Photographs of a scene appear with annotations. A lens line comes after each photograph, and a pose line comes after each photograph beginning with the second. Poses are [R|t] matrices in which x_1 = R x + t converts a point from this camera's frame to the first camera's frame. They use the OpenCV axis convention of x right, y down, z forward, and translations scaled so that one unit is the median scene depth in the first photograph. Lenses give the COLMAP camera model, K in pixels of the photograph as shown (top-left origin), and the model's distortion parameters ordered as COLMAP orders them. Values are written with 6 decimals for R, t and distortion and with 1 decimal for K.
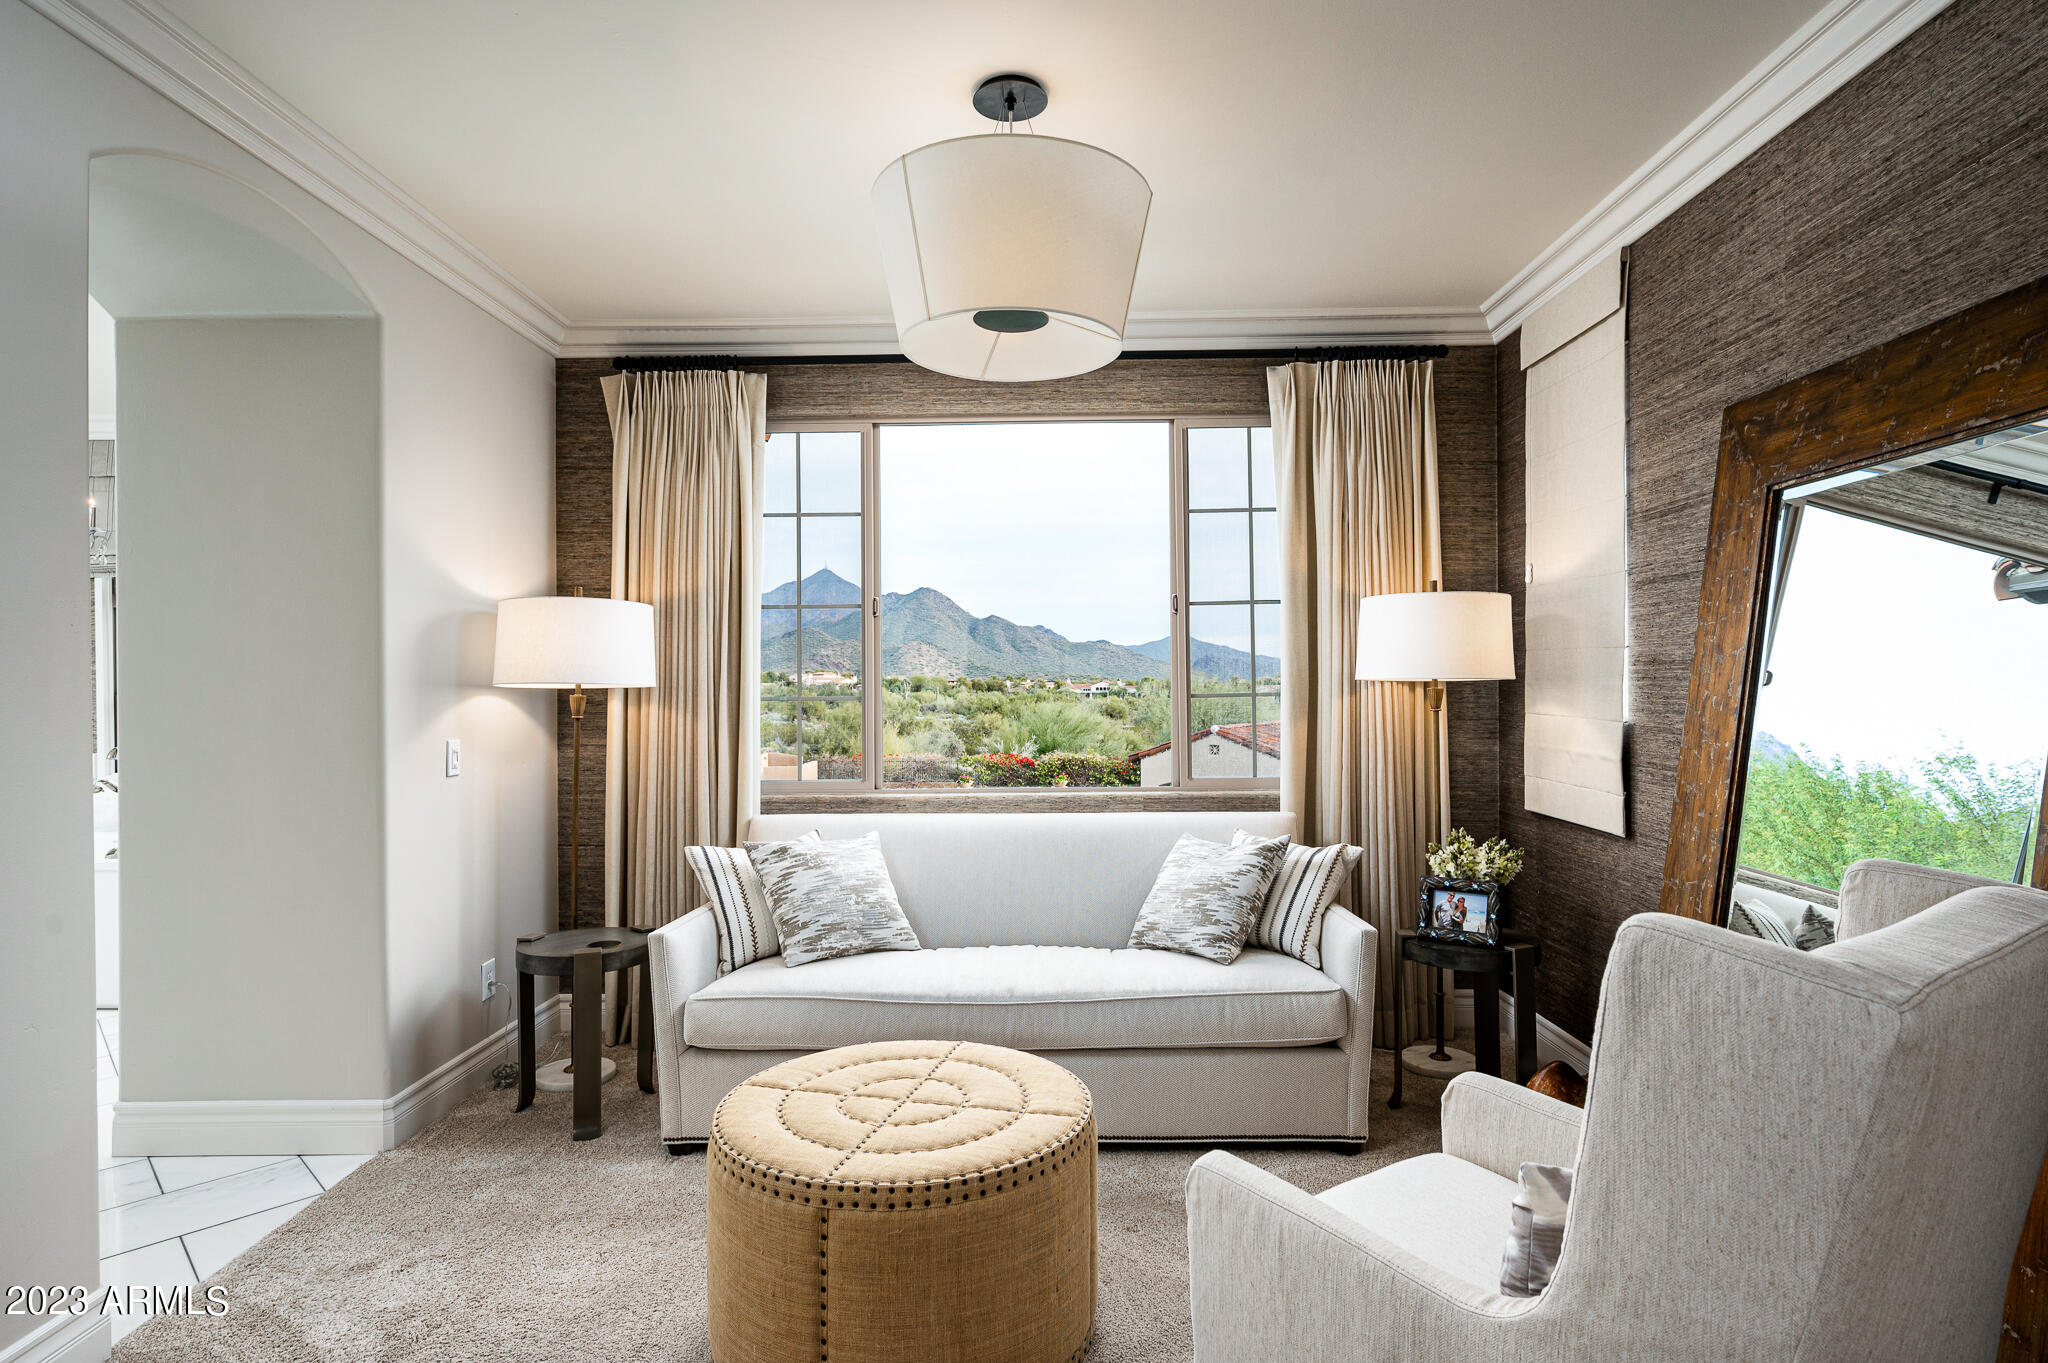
lens RADIAL K [[1051.3, 0, 1035.6], [0, 1051.3, 681.4], [0, 0, 1]] dist [-0.000986, 0.000101]
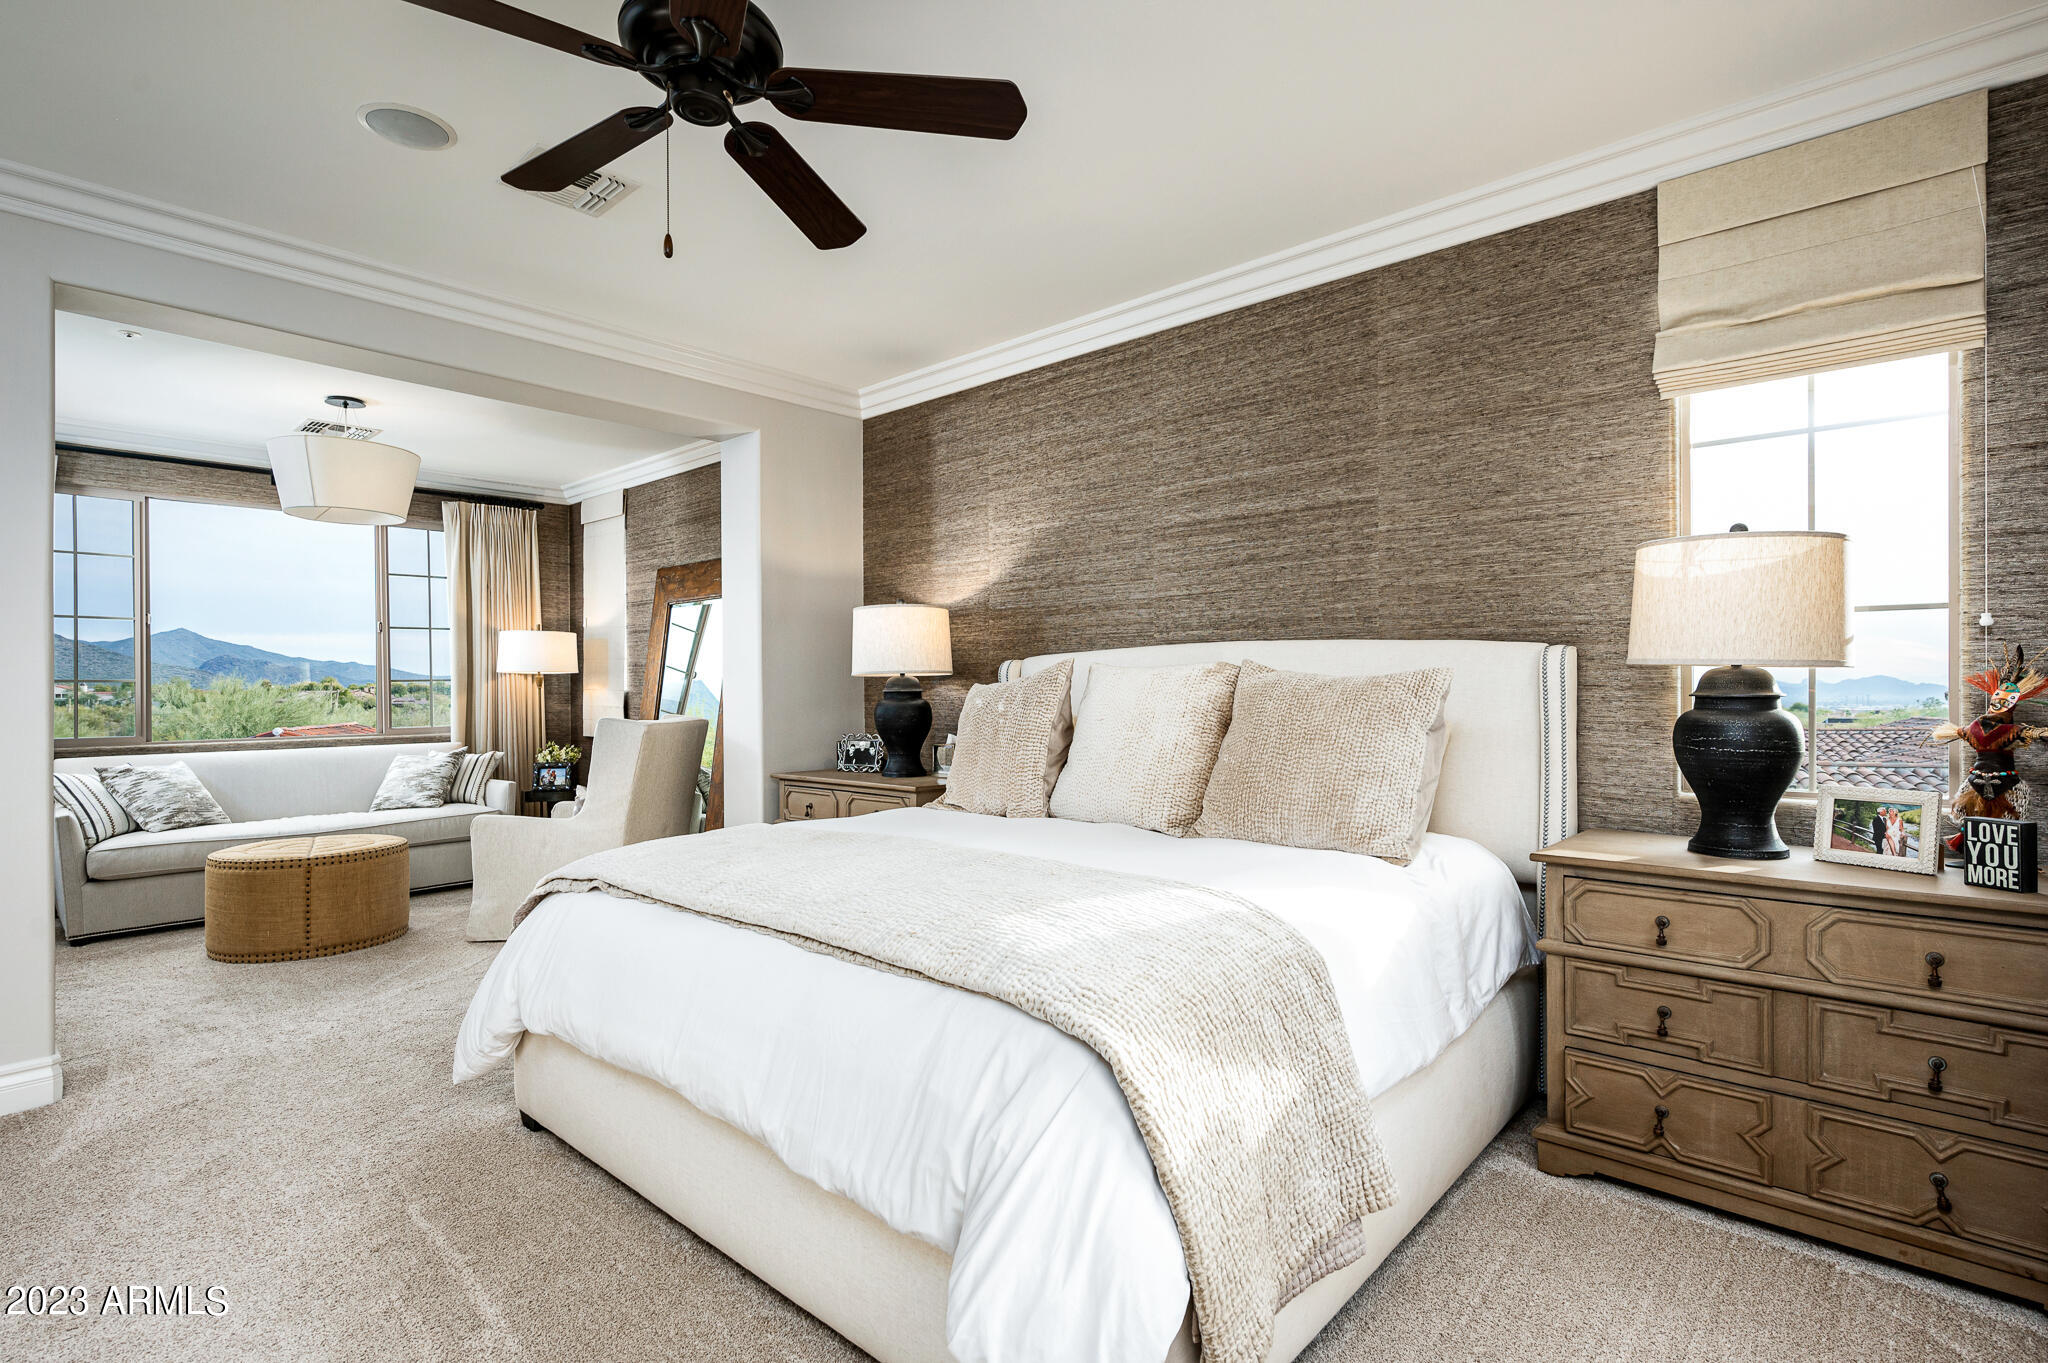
lens RADIAL K [[981.1, 0, 1032.5], [0, 981.1, 691.8], [0, 0, 1]] dist [0.000415, -0.000664]
pose [[0.654951, -0.000987, 0.755670, -0.472937], [-0.002030, 0.999993, 0.003065, 0.030944], [-0.755668, -0.003542, 0.654945, -1.064621]]
